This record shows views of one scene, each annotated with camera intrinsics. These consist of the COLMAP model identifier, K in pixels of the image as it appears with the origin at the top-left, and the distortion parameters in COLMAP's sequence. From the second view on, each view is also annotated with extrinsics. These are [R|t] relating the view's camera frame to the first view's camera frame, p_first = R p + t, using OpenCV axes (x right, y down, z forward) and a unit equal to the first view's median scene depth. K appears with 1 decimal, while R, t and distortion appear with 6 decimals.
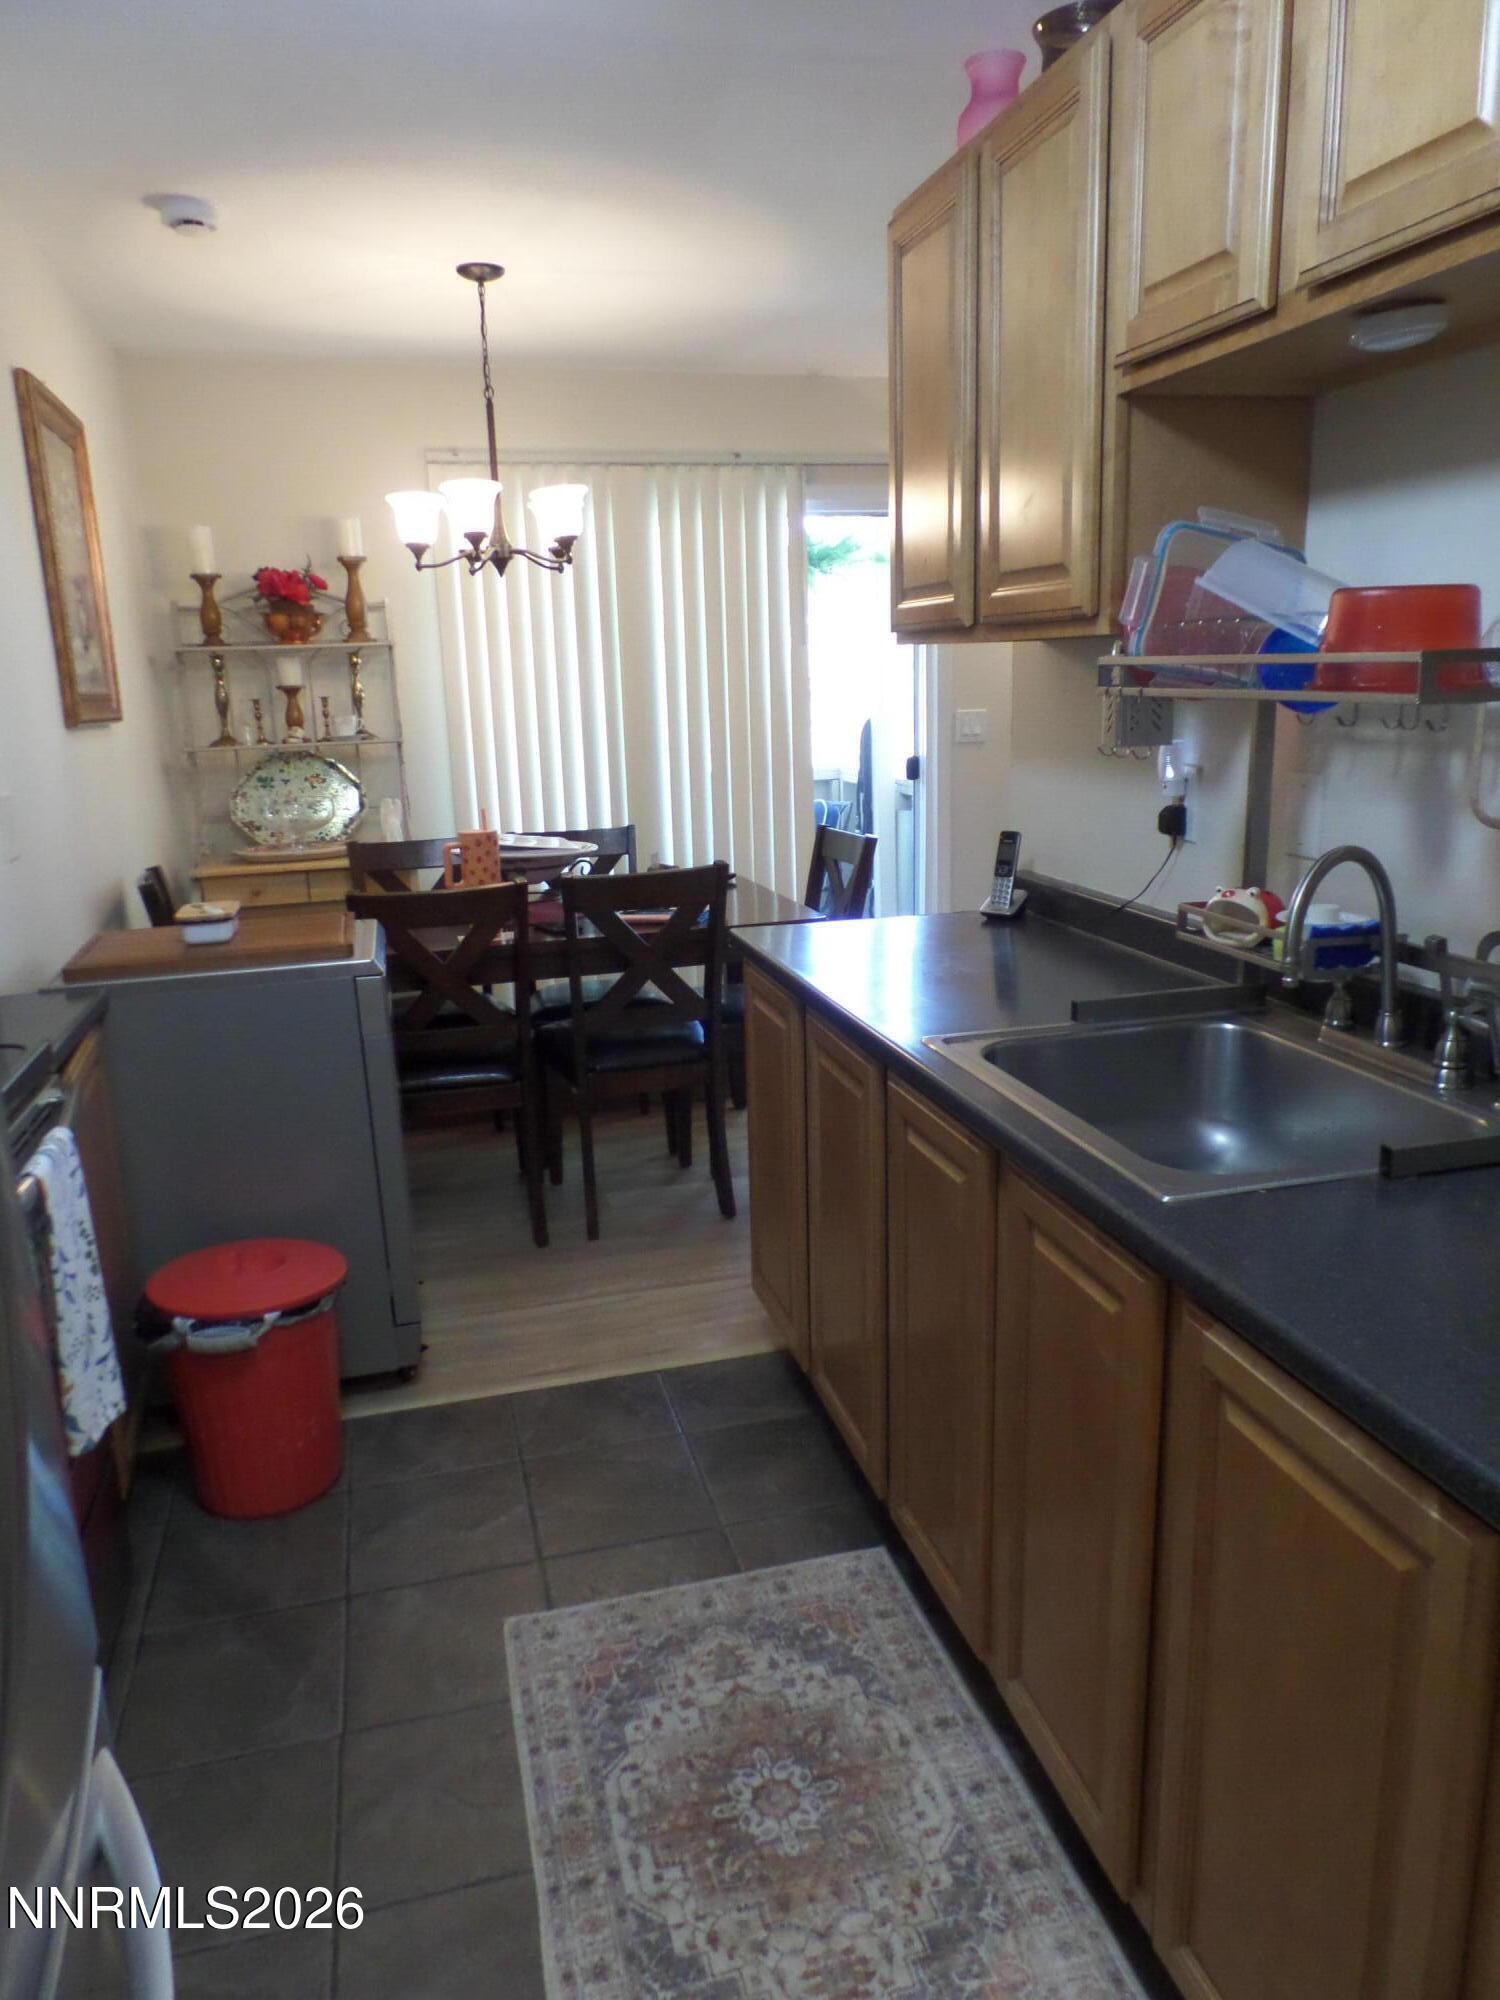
lens RADIAL K [[1388.2, 0, 738.6], [0, 1388.2, 1016.8], [0, 0, 1]] dist [-0.008282, 0.001816]
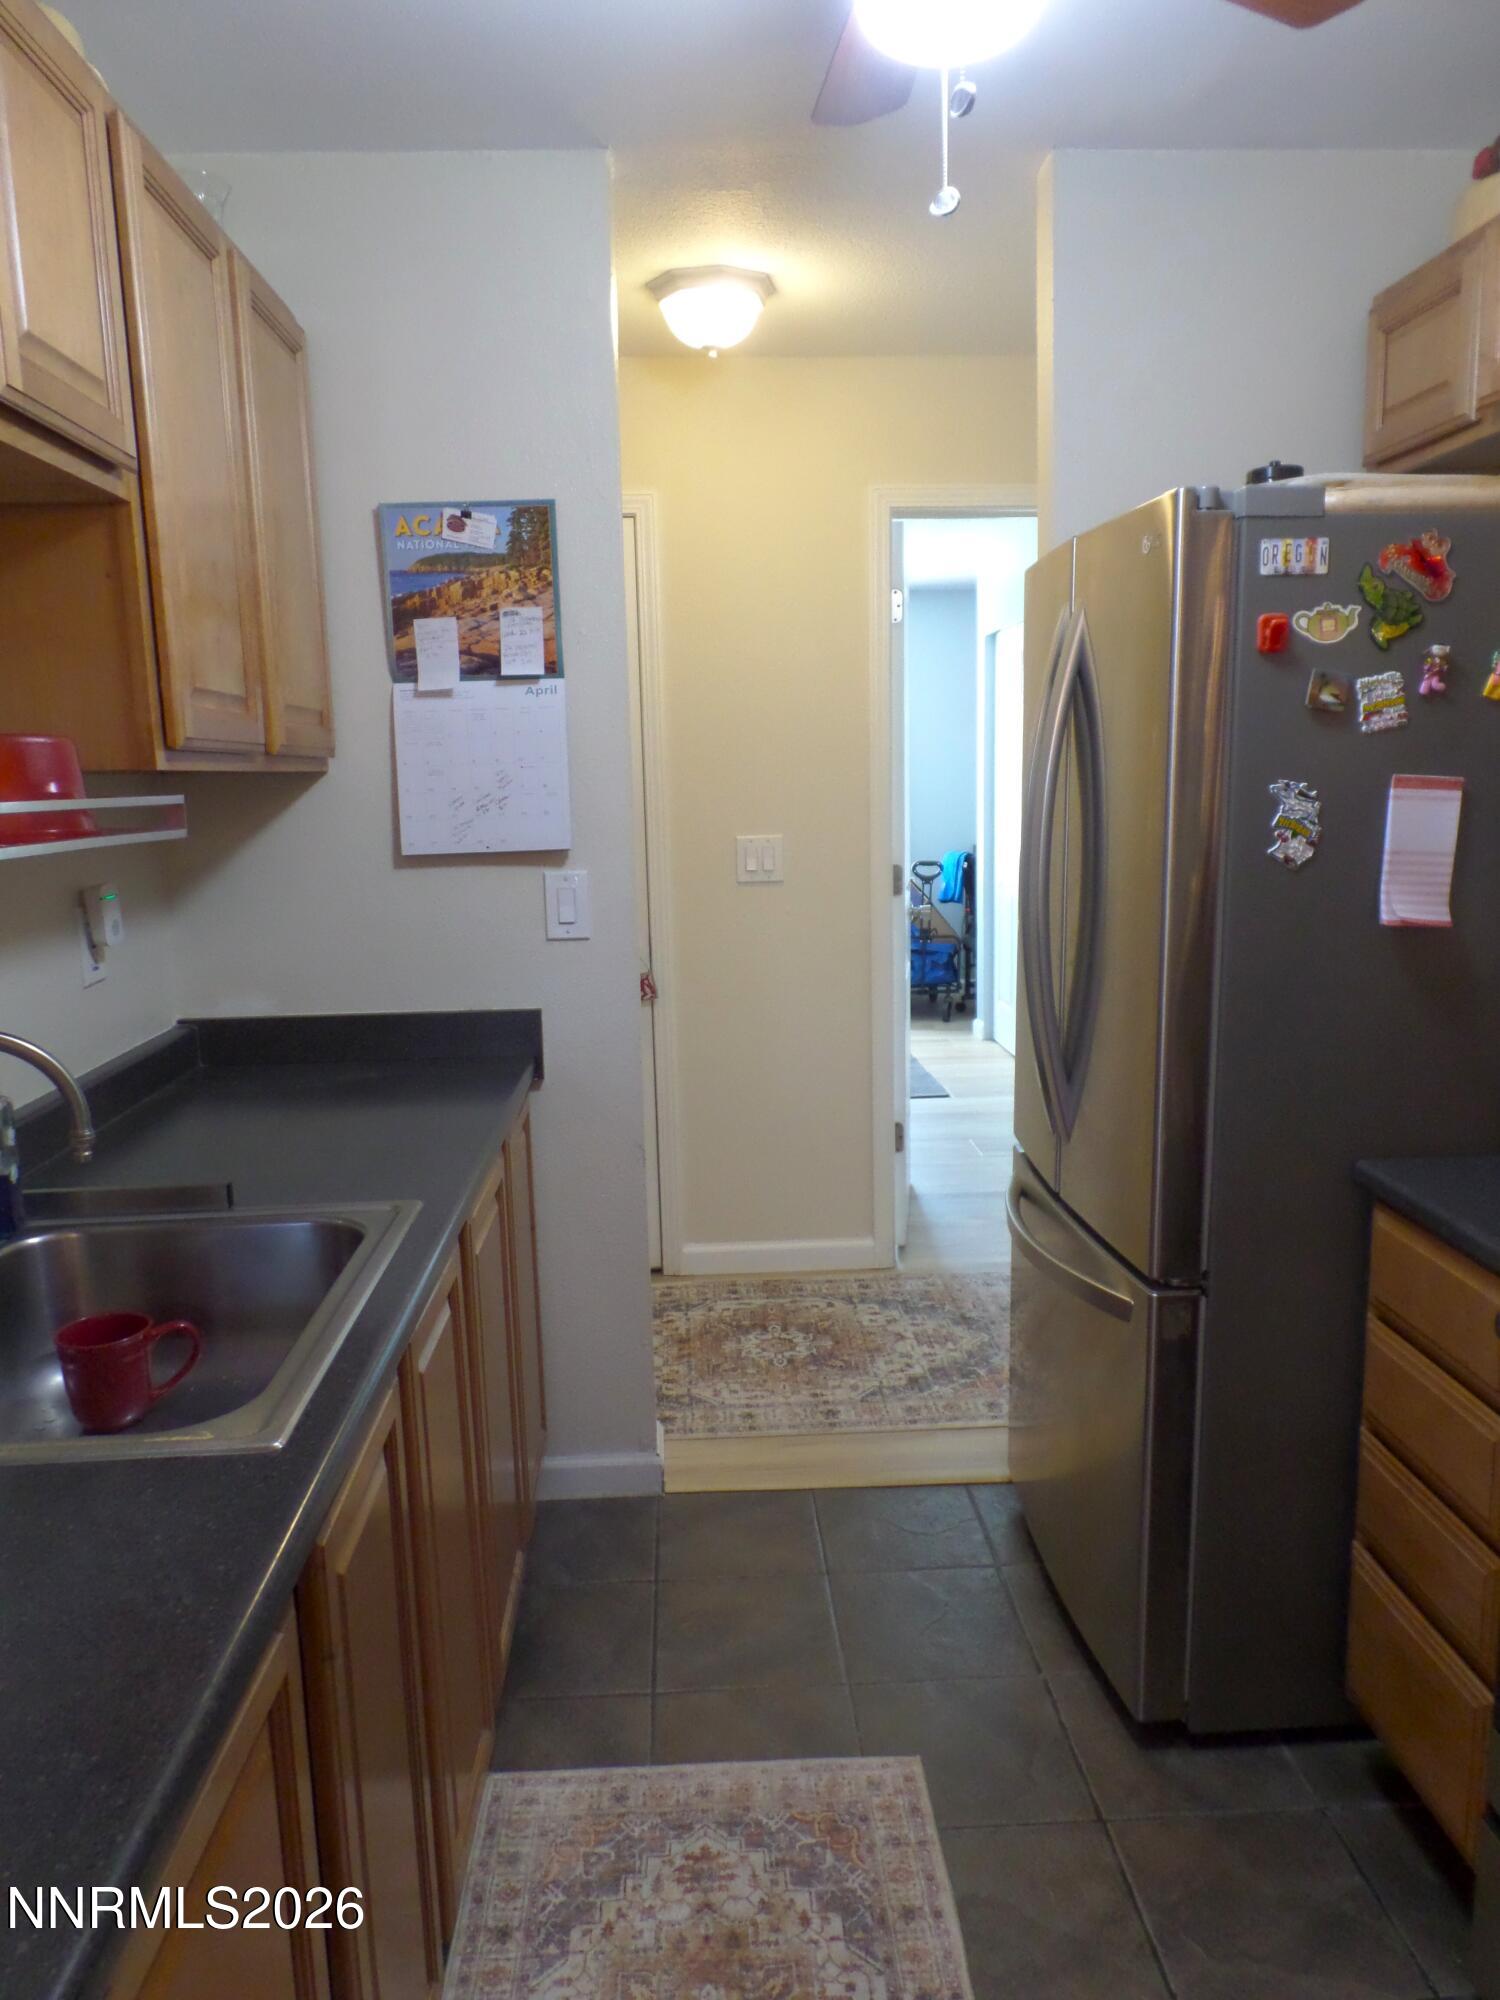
lens RADIAL K [[1367.5, 0, 783.4], [0, 1367.5, 1005.2], [0, 0, 1]] dist [-0.001476, -0.007221]
pose [[-0.983784, 0.023320, 0.177832, -0.129372], [0.093001, 0.914128, 0.394615, -0.259296], [-0.153359, 0.404755, -0.901474, 1.034891]]
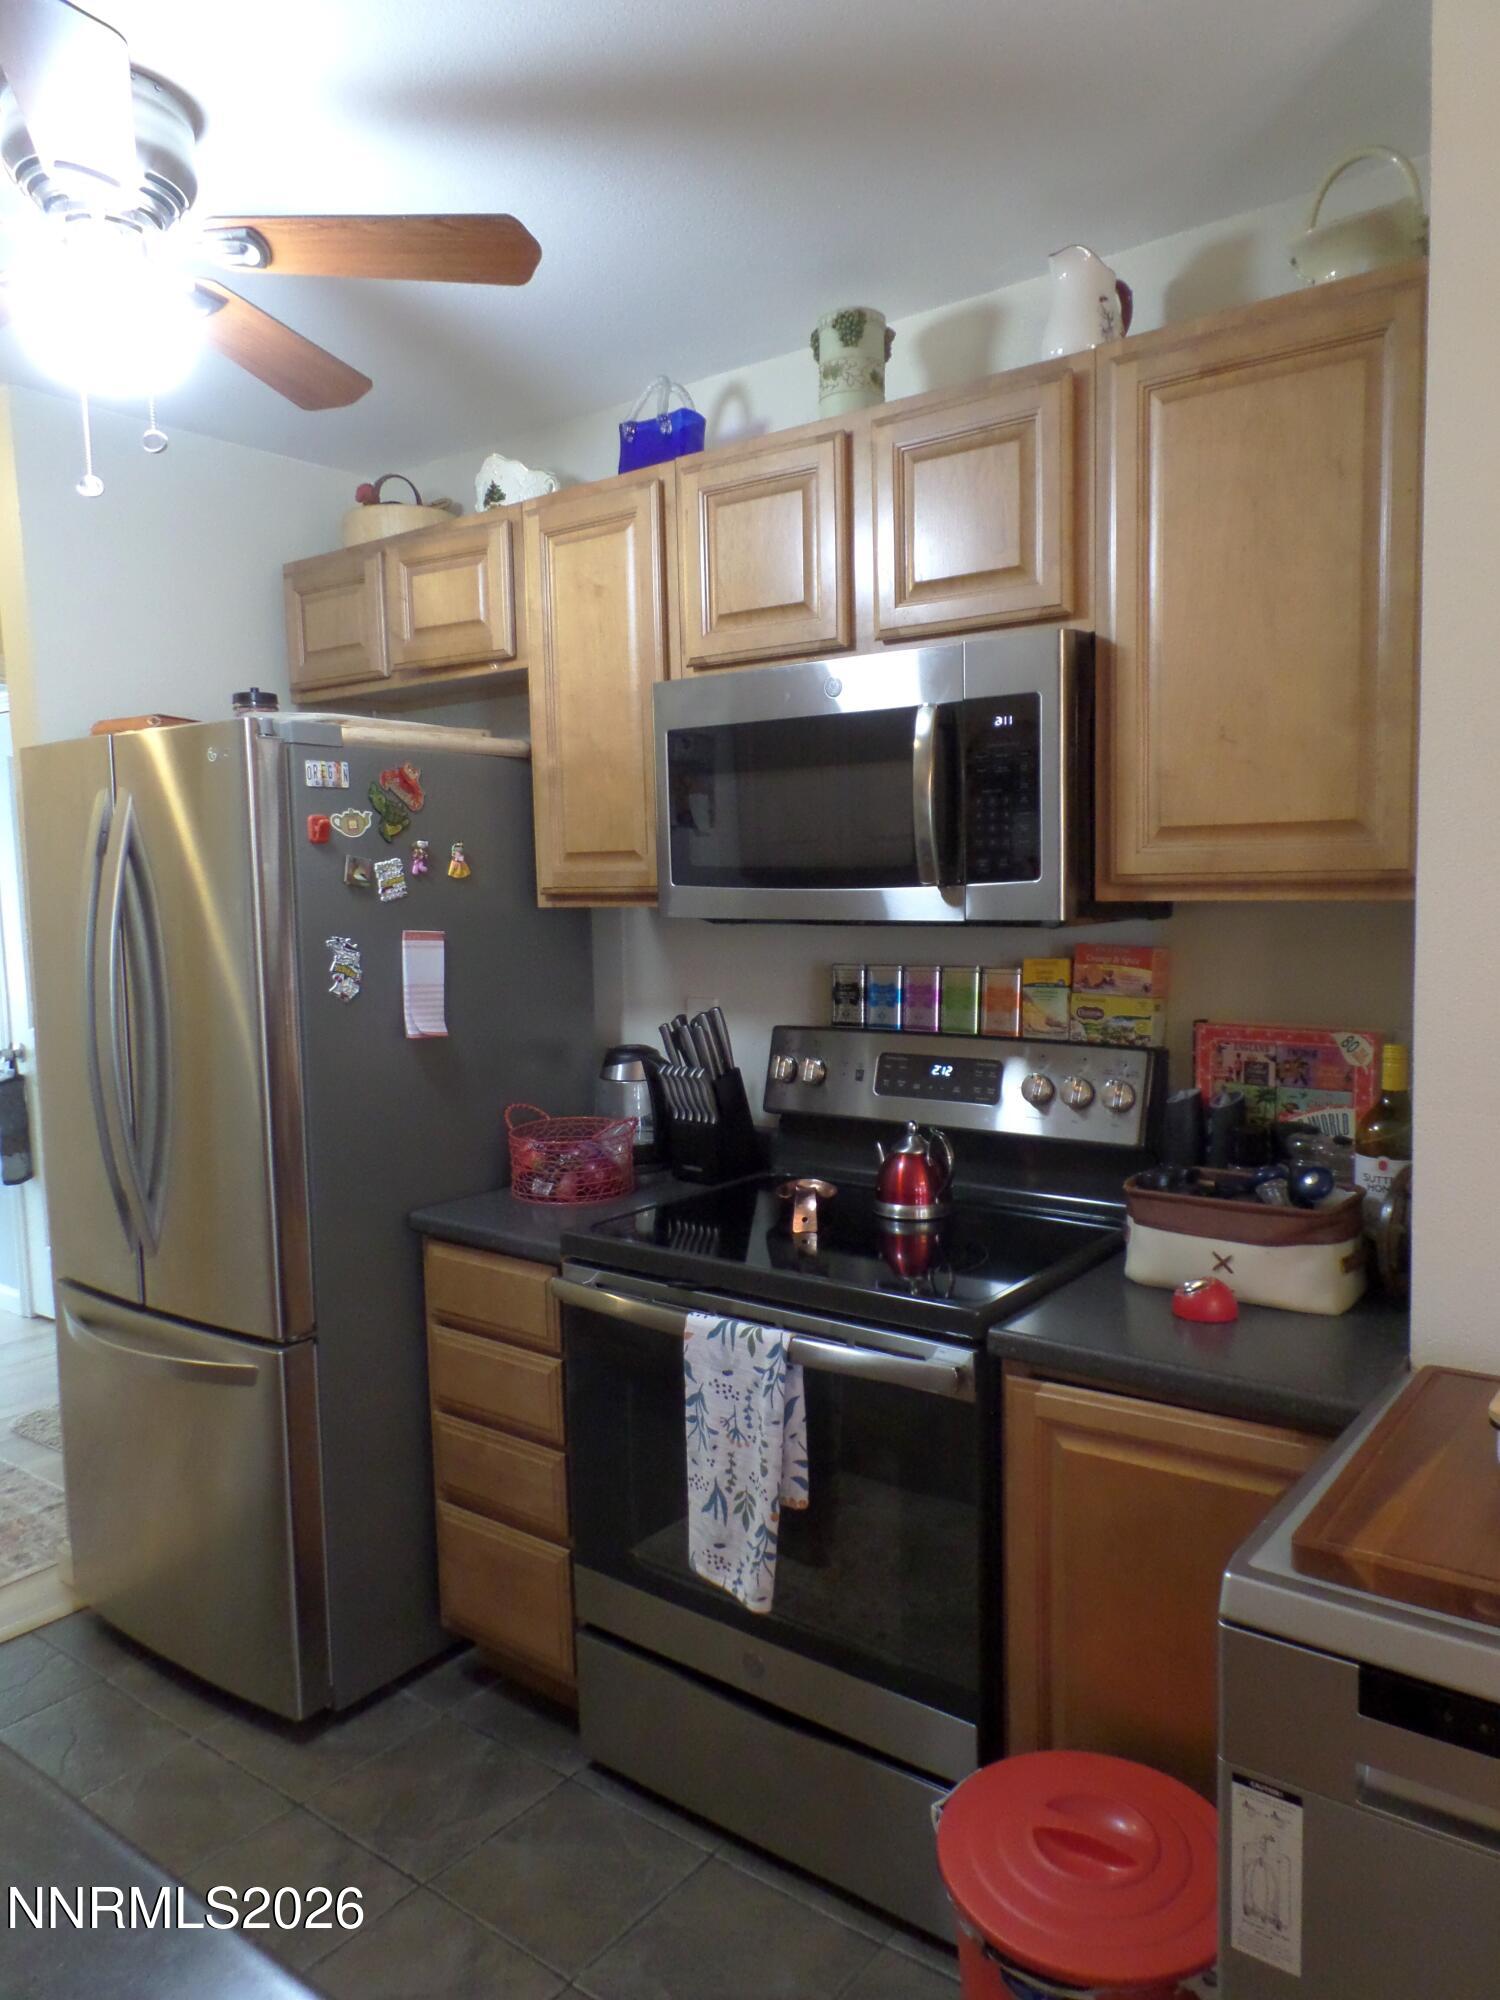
lens RADIAL K [[1367.5, 0, 742.6], [0, 1367.5, 1004.9], [0, 0, 1]] dist [-0.001476, -0.007221]
pose [[-0.769944, 0.109604, -0.628628, 0.115136], [-0.106748, 0.949133, 0.296230, -0.326255], [0.629120, 0.295185, -0.719079, 1.177649]]
